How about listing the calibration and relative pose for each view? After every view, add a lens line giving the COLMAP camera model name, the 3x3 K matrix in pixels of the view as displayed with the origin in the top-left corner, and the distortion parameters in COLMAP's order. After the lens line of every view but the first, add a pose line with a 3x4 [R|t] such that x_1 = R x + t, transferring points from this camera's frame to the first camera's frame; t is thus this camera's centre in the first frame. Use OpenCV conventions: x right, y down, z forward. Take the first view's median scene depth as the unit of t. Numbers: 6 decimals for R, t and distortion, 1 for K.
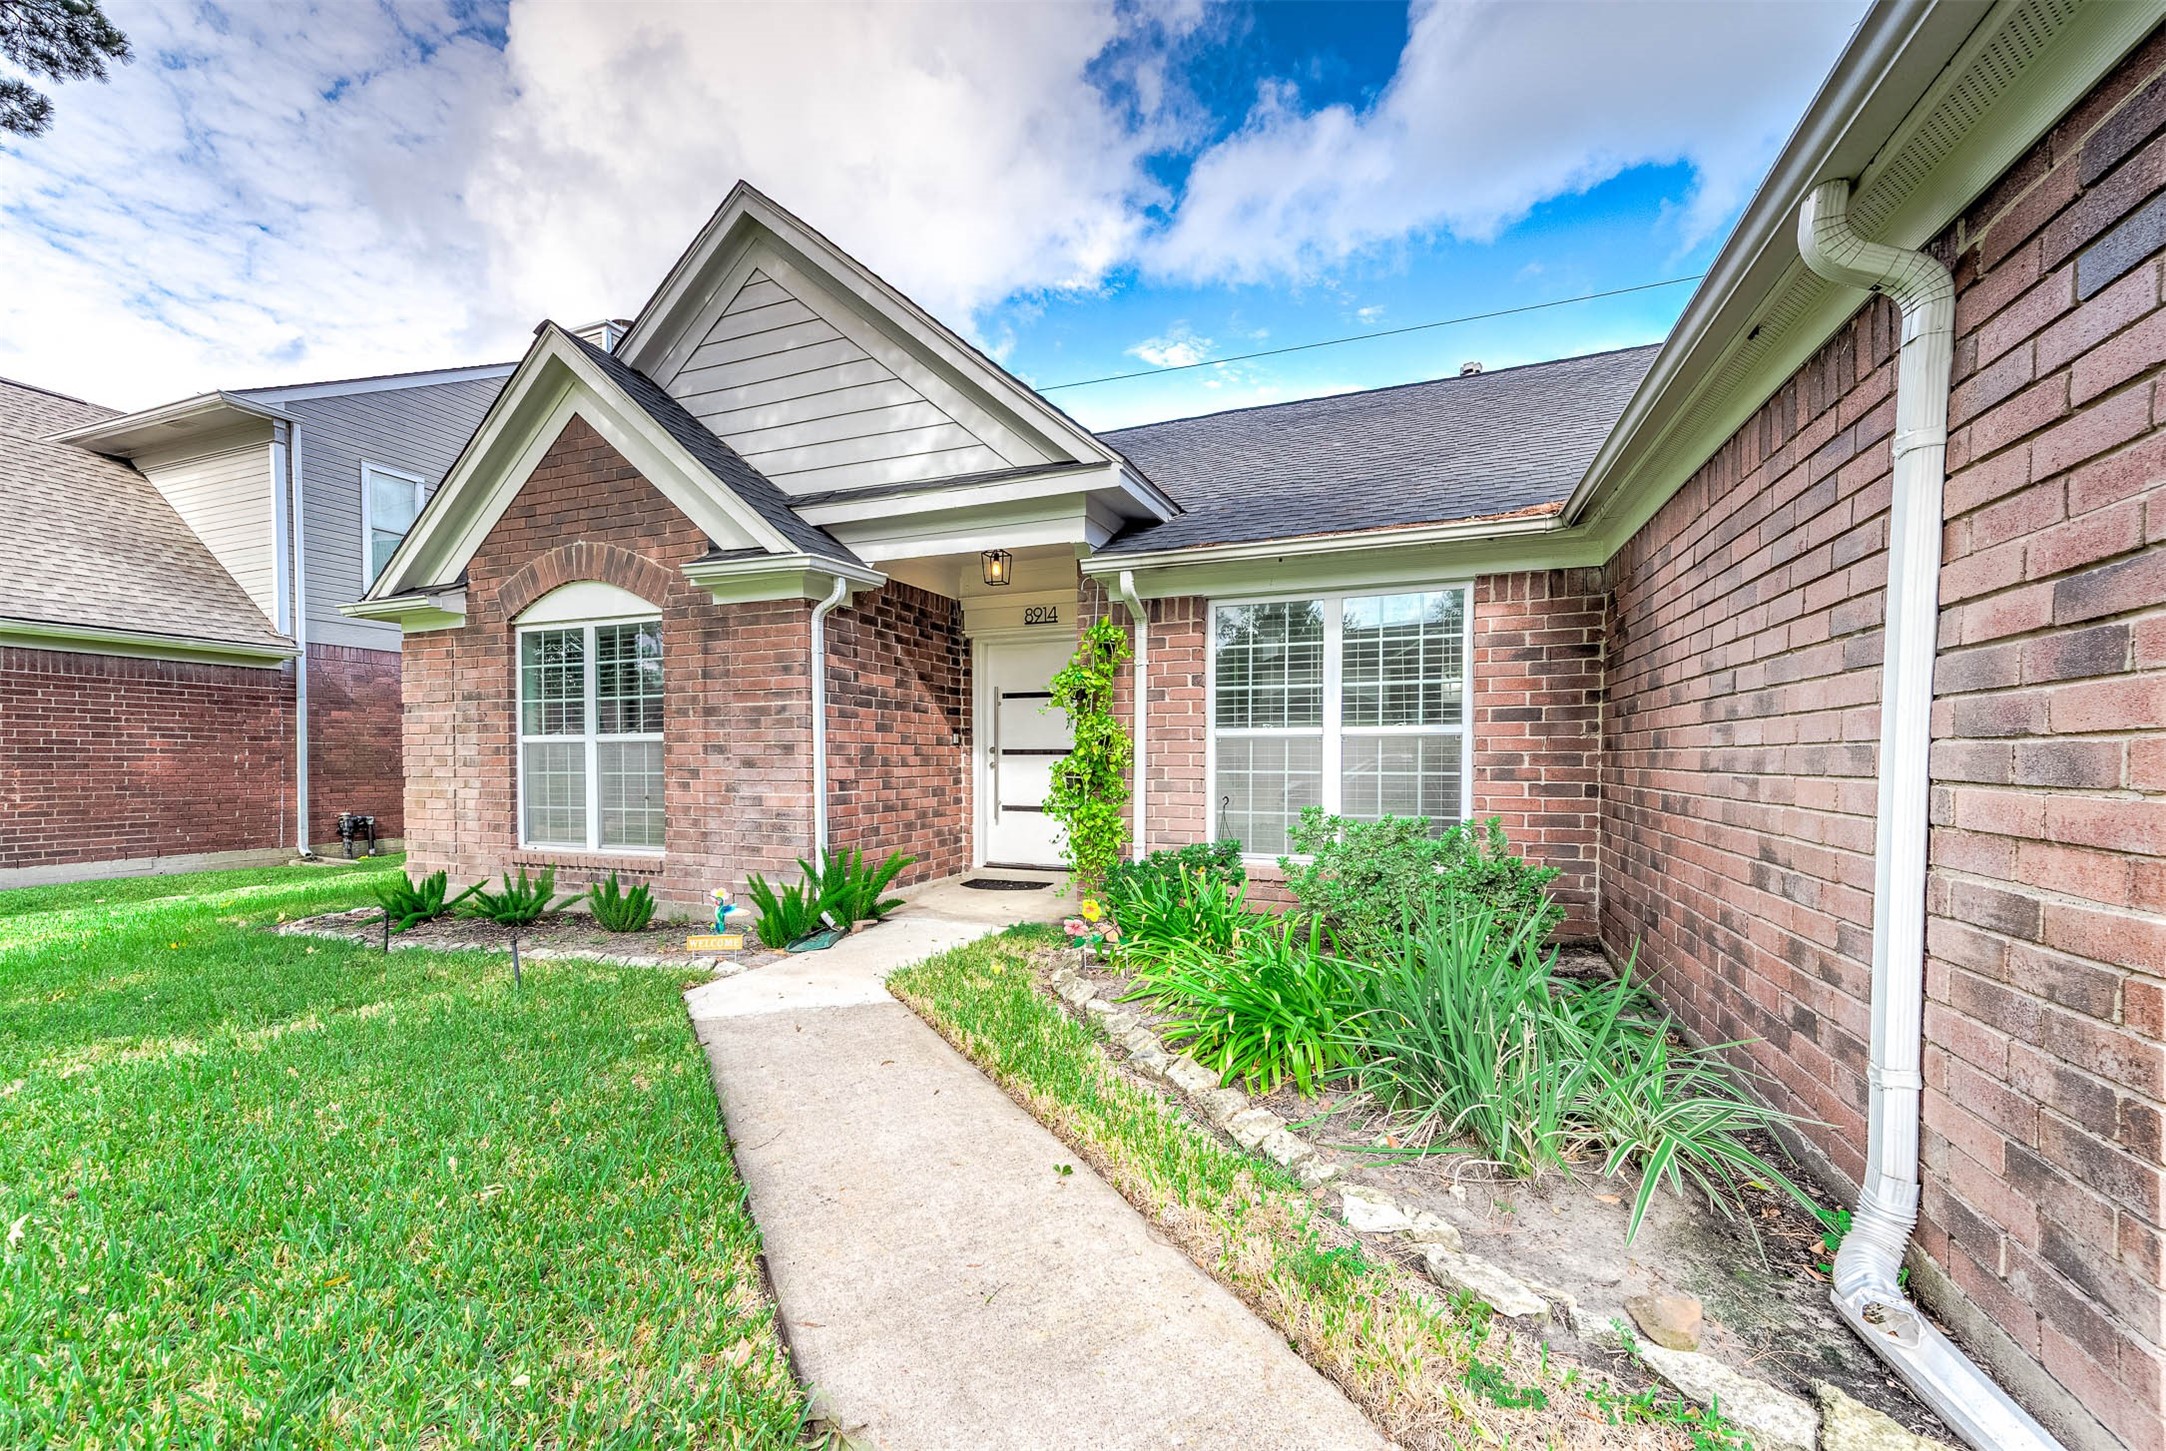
lens RADIAL K [[835.9, 0, 1009.4], [0, 835.9, 765.5], [0, 0, 1]] dist [0.013383, -0.000637]
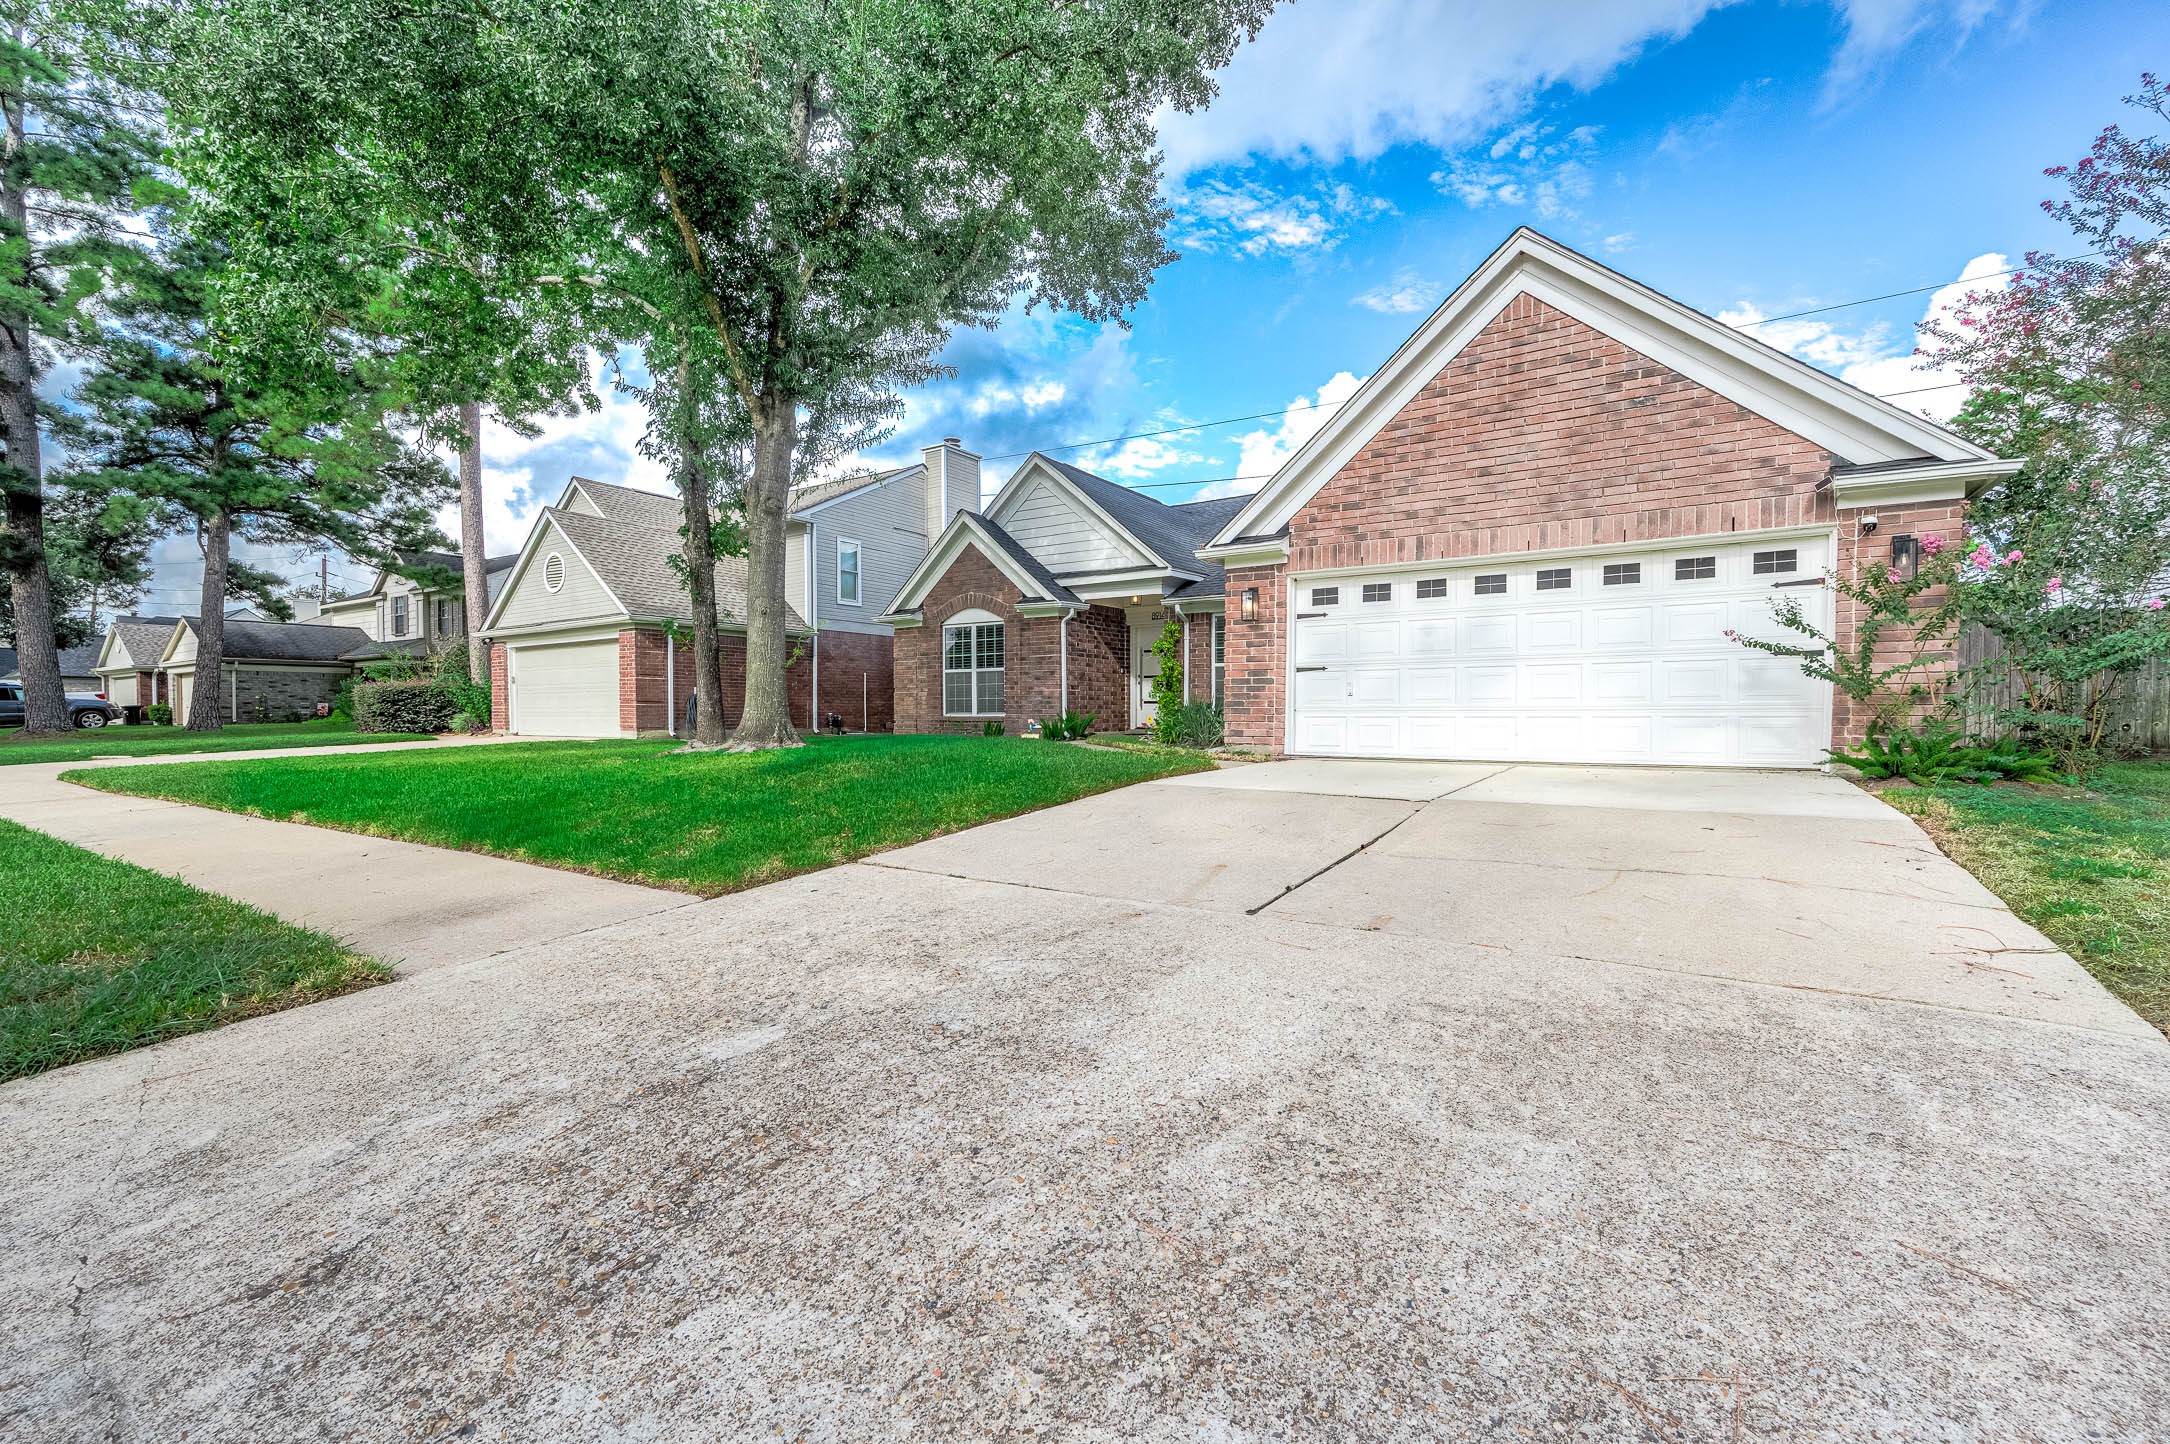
lens RADIAL K [[894.7, 0, 1083.0], [0, 894.7, 720.4], [0, 0, 1]] dist [-0.000010, -0.000005]
pose [[0.982878, 0.002784, -0.184235, 0.322785], [-0.002960, 0.999995, -0.000682, 0.120844], [0.184233, 0.001216, 0.982882, -1.614476]]
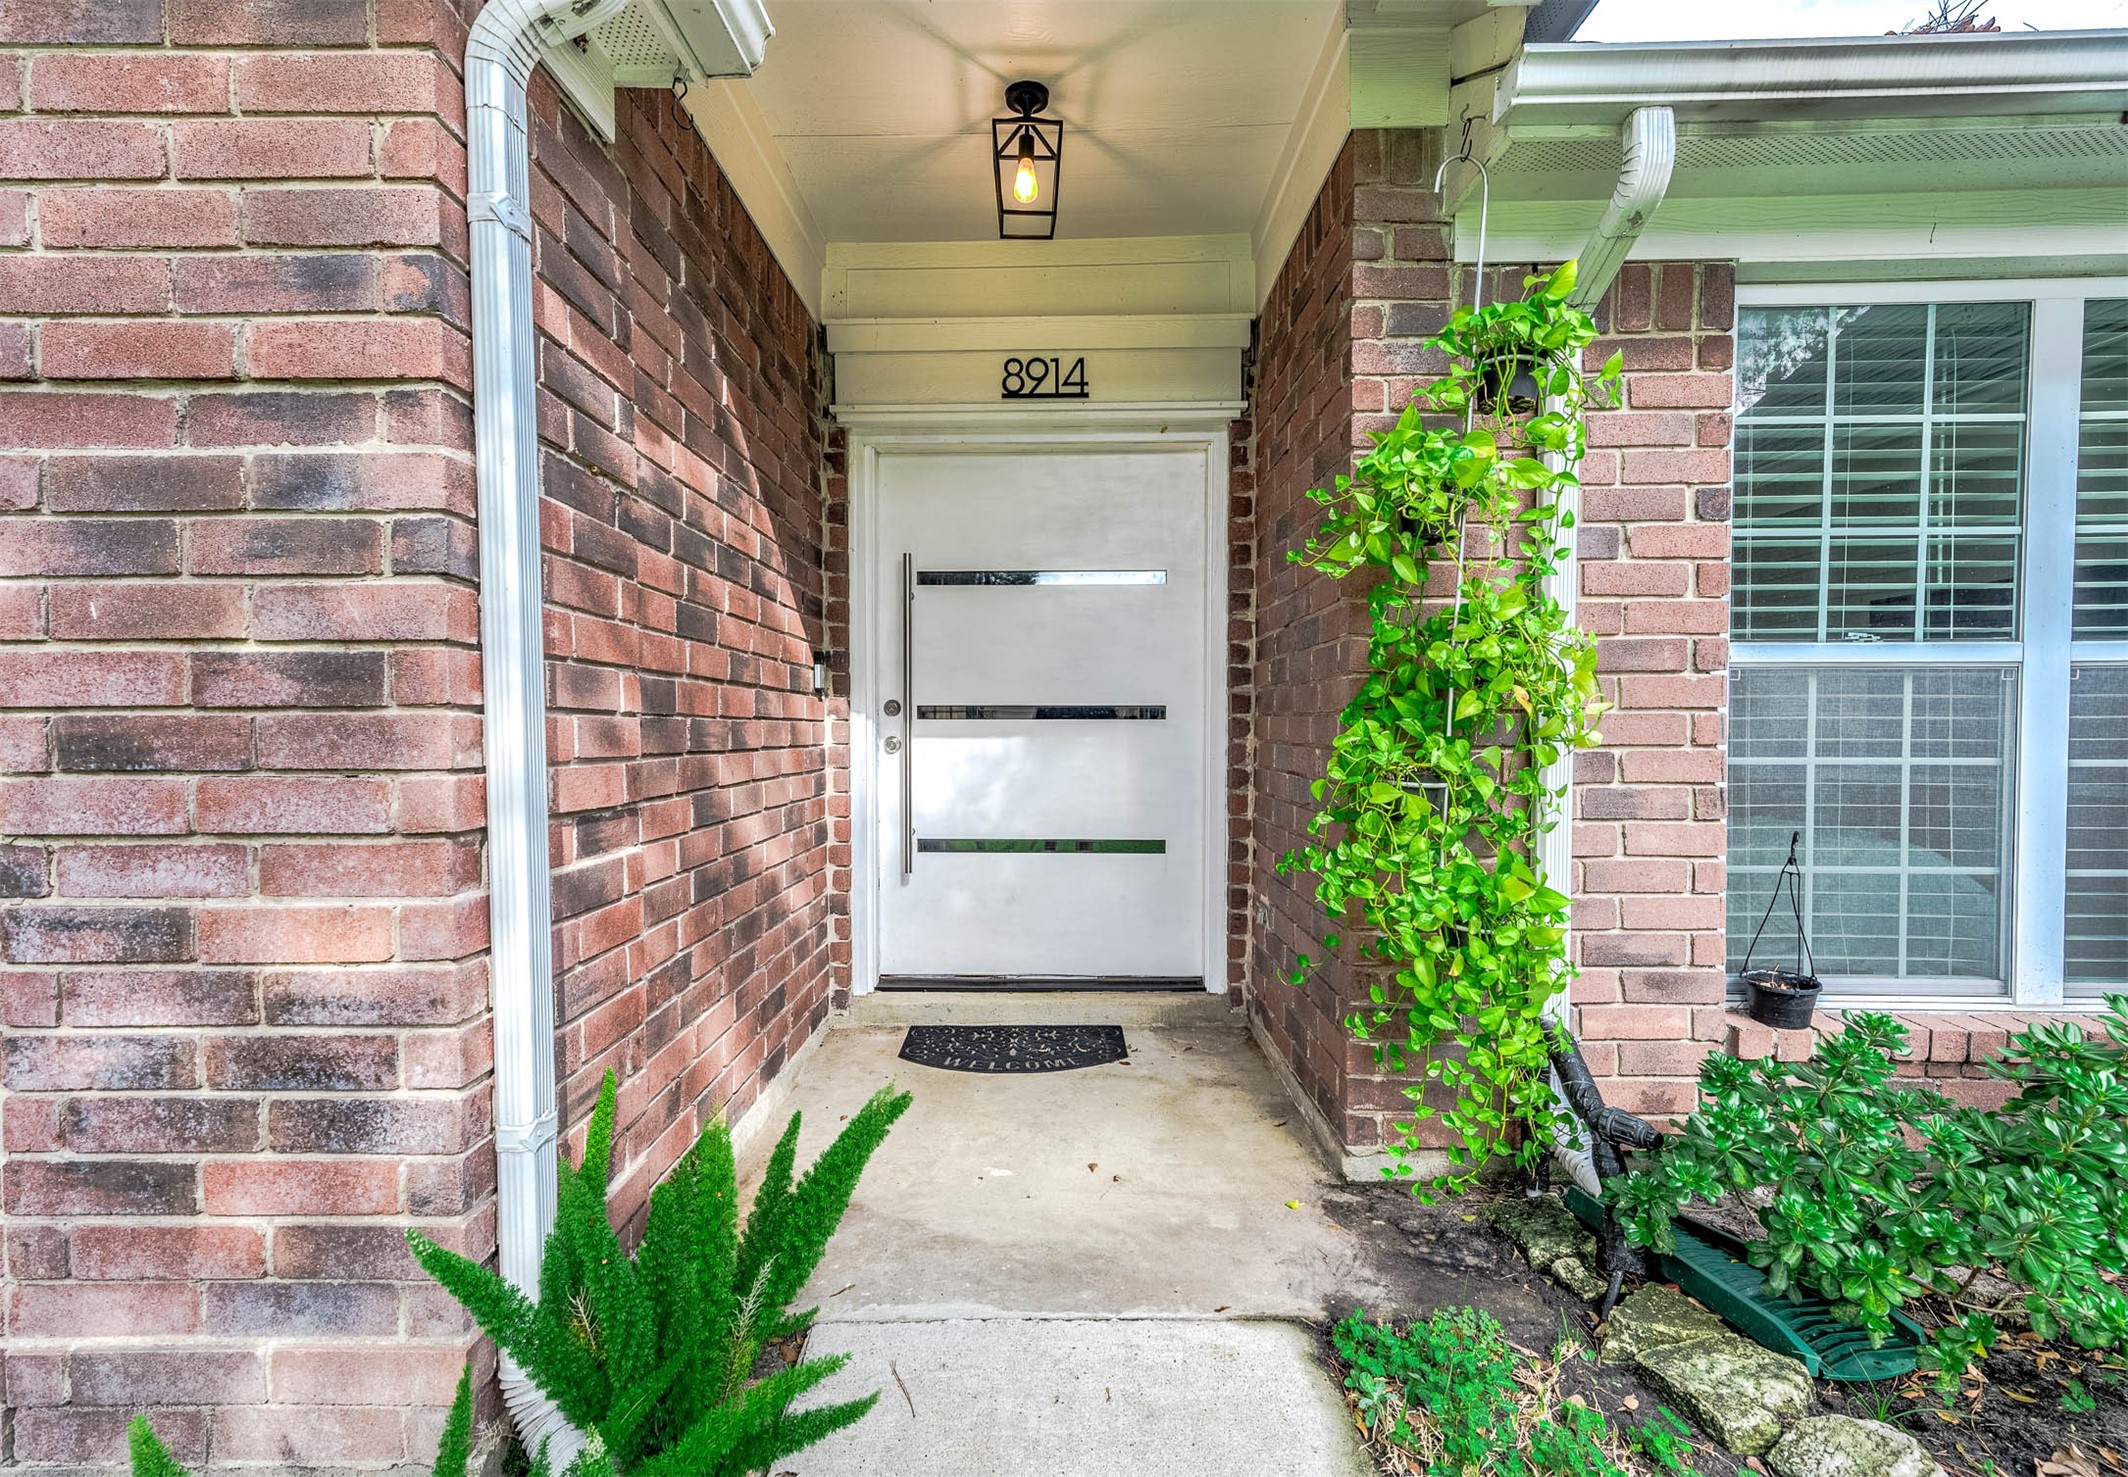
lens RADIAL K [[1038.1, 0, 1056.8], [0, 1038.1, 746.9], [0, 0, 1]] dist [0.006319, 0.000548]
pose [[0.925960, -0.006886, 0.377560, -0.169914], [0.003626, 0.999950, 0.009346, -0.004174], [-0.377605, -0.007285, 0.925938, 0.596786]]
